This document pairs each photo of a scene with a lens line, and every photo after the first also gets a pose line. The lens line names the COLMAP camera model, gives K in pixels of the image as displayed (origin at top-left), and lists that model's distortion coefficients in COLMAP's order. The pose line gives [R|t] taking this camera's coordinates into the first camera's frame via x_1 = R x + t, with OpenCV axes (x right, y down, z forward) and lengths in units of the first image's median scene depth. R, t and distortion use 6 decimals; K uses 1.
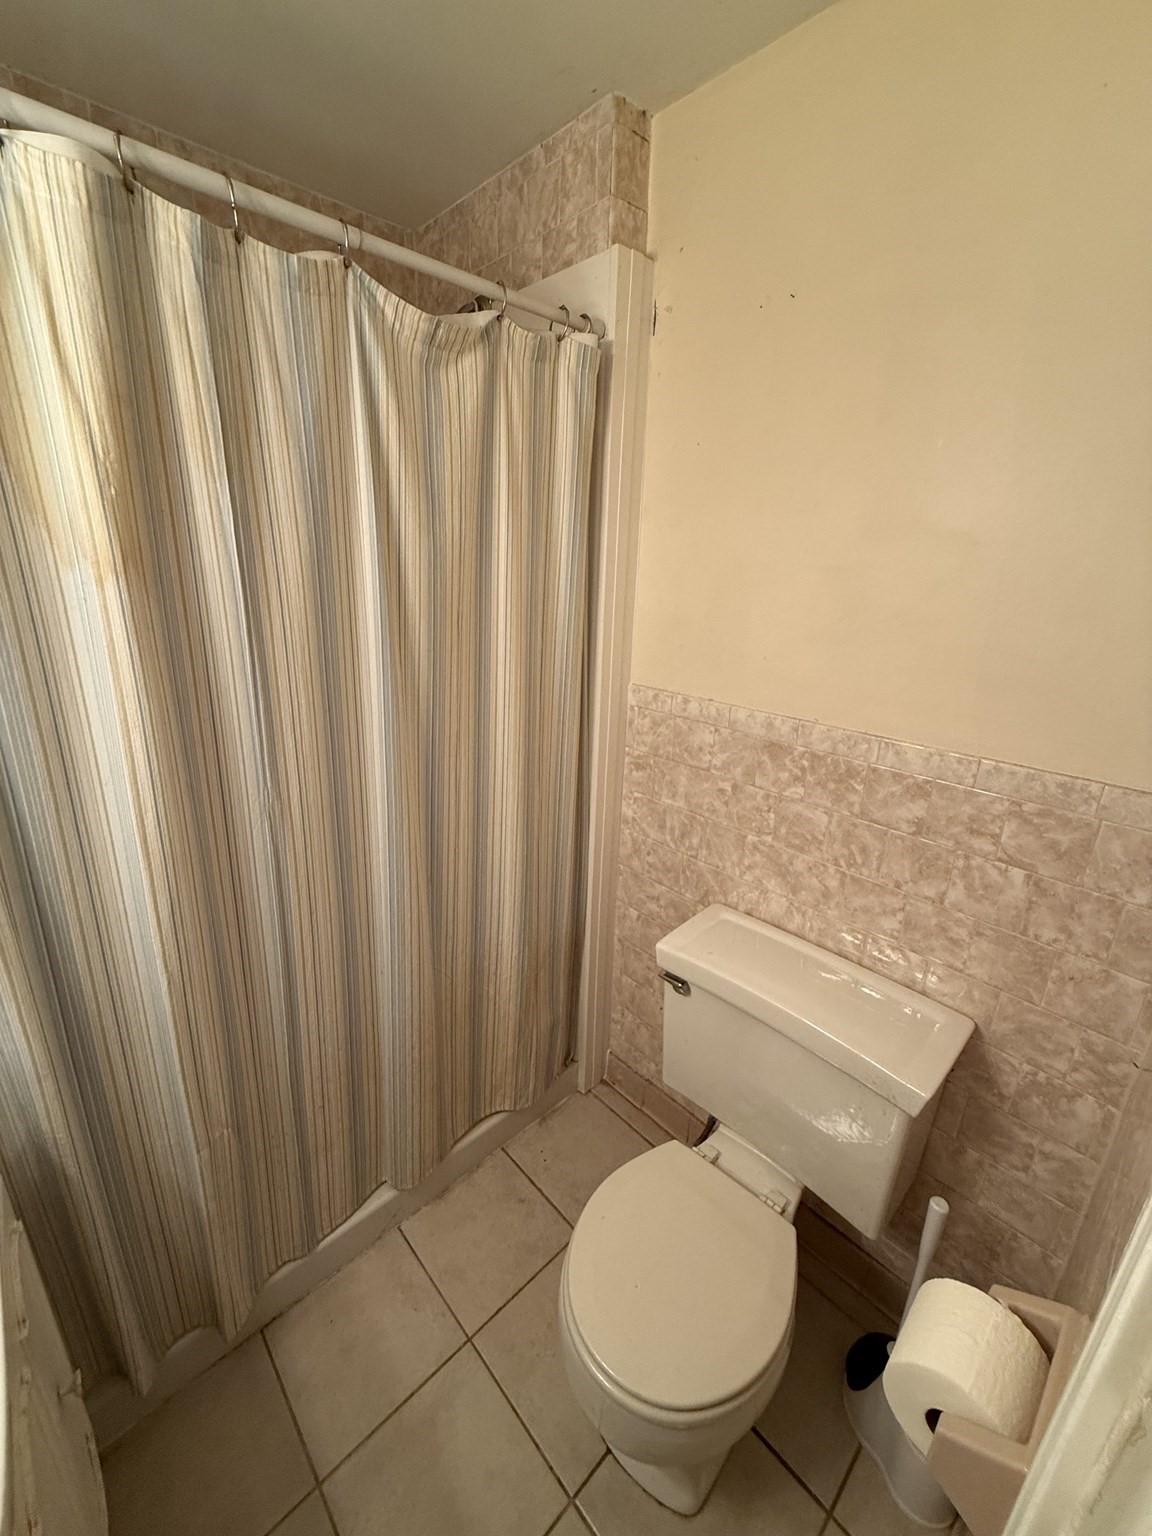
lens RADIAL K [[612.4, 0, 576.1], [0, 612.4, 761.8], [0, 0, 1]] dist [0.000289, -0.000155]
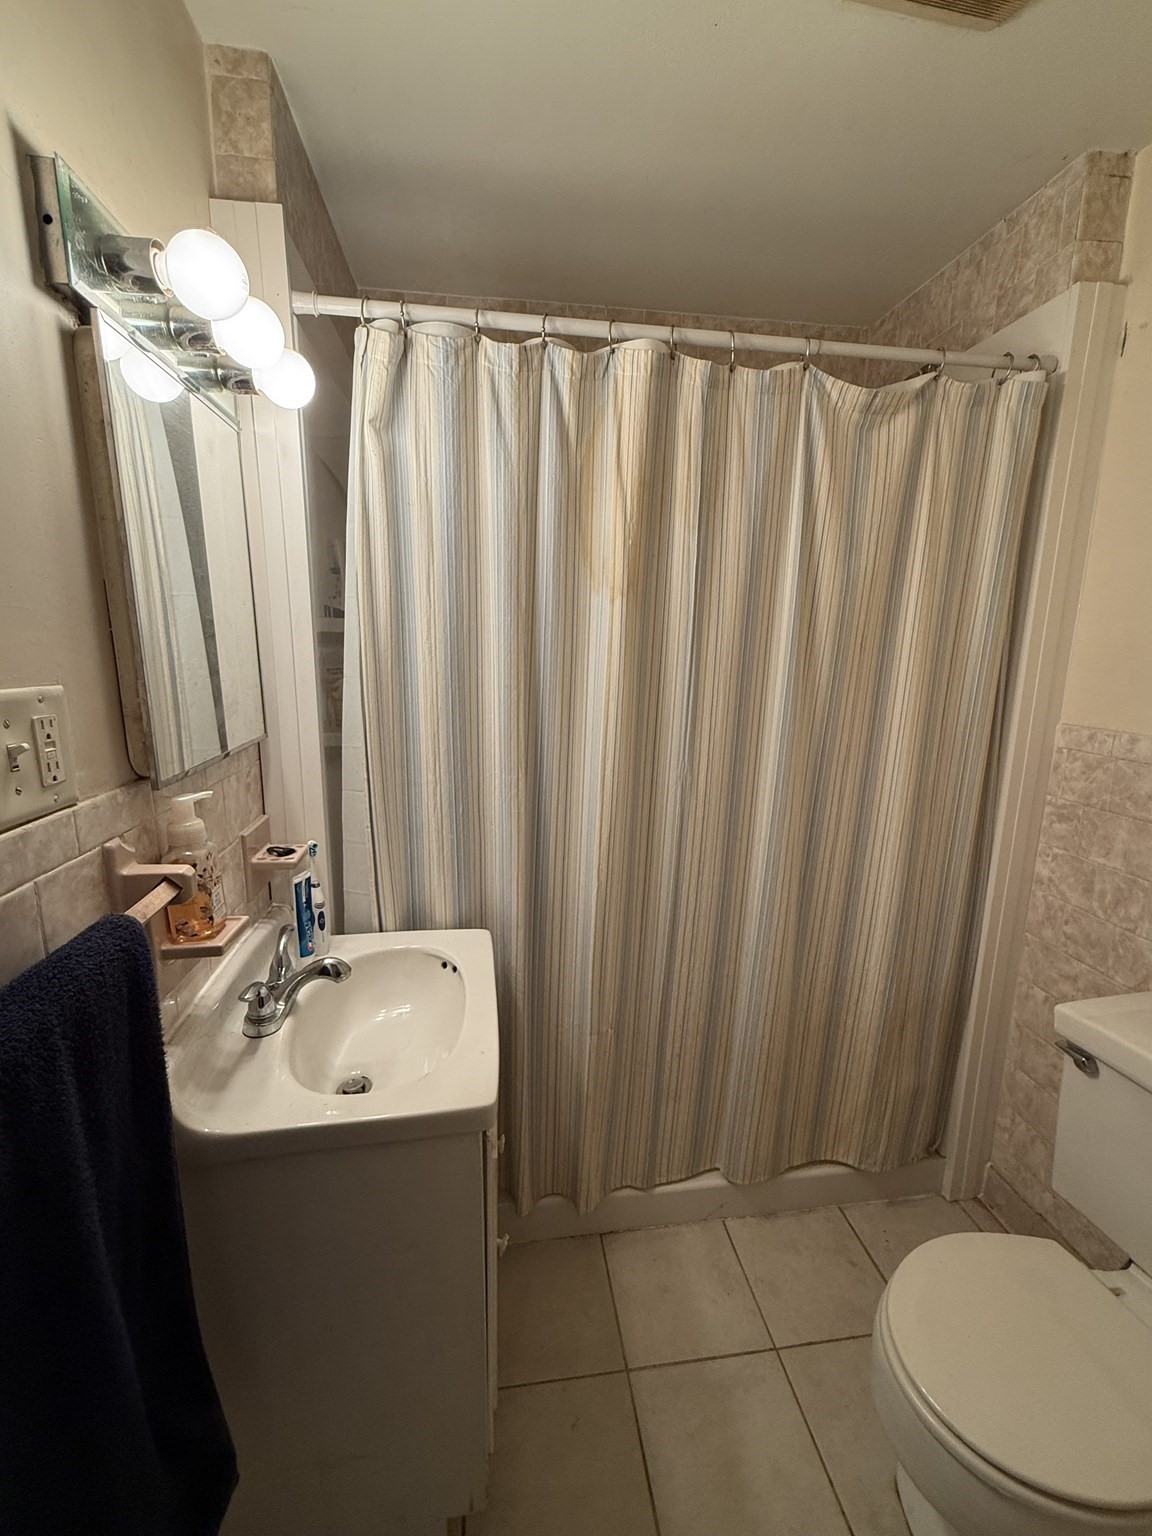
lens RADIAL K [[652.7, 0, 576.0], [0, 652.7, 768.0], [0, 0, 1]] dist [0.000352, -0.000470]
pose [[0.815544, 0.094525, -0.570923, 0.077456], [-0.172887, 0.981311, -0.084491, 0.173669], [0.552267, 0.167611, 0.816644, -0.200788]]
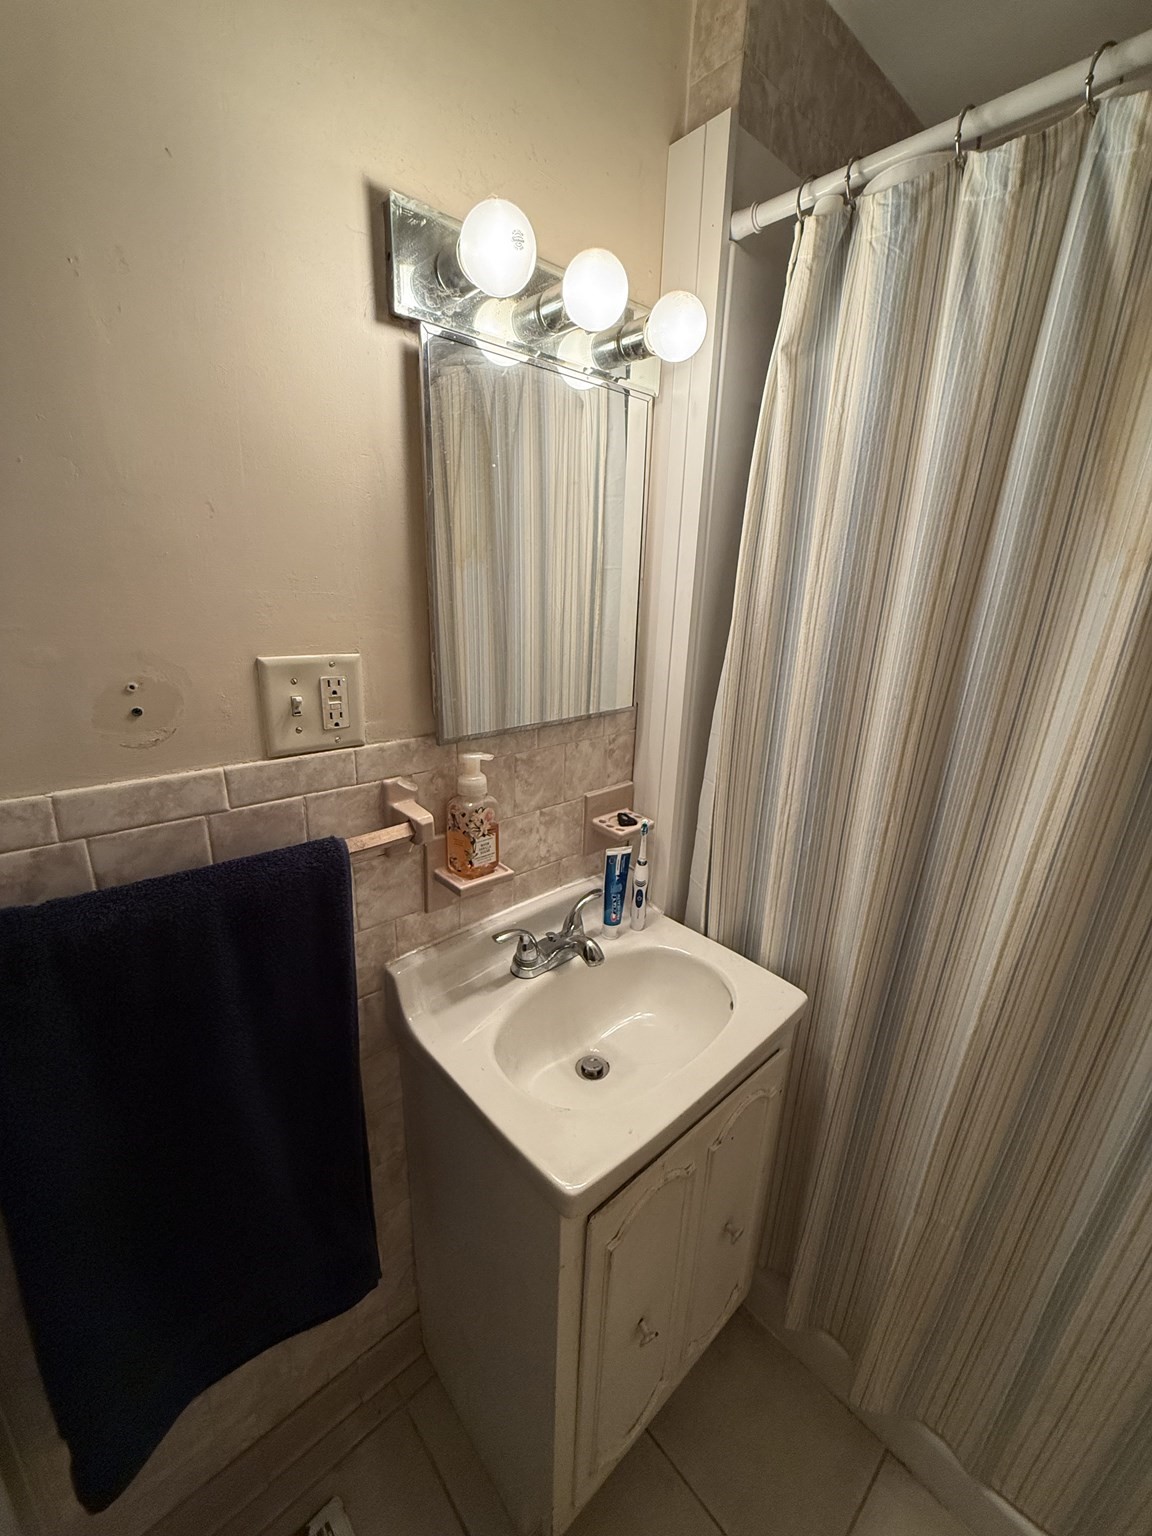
lens RADIAL K [[612.4, 0, 576.1], [0, 612.4, 761.8], [0, 0, 1]] dist [0.000289, -0.000155]
pose [[-0.020319, 0.262839, -0.964626, 0.068640], [-0.346327, 0.903240, 0.253408, -0.008985], [0.937894, 0.339225, 0.072676, 0.206771]]
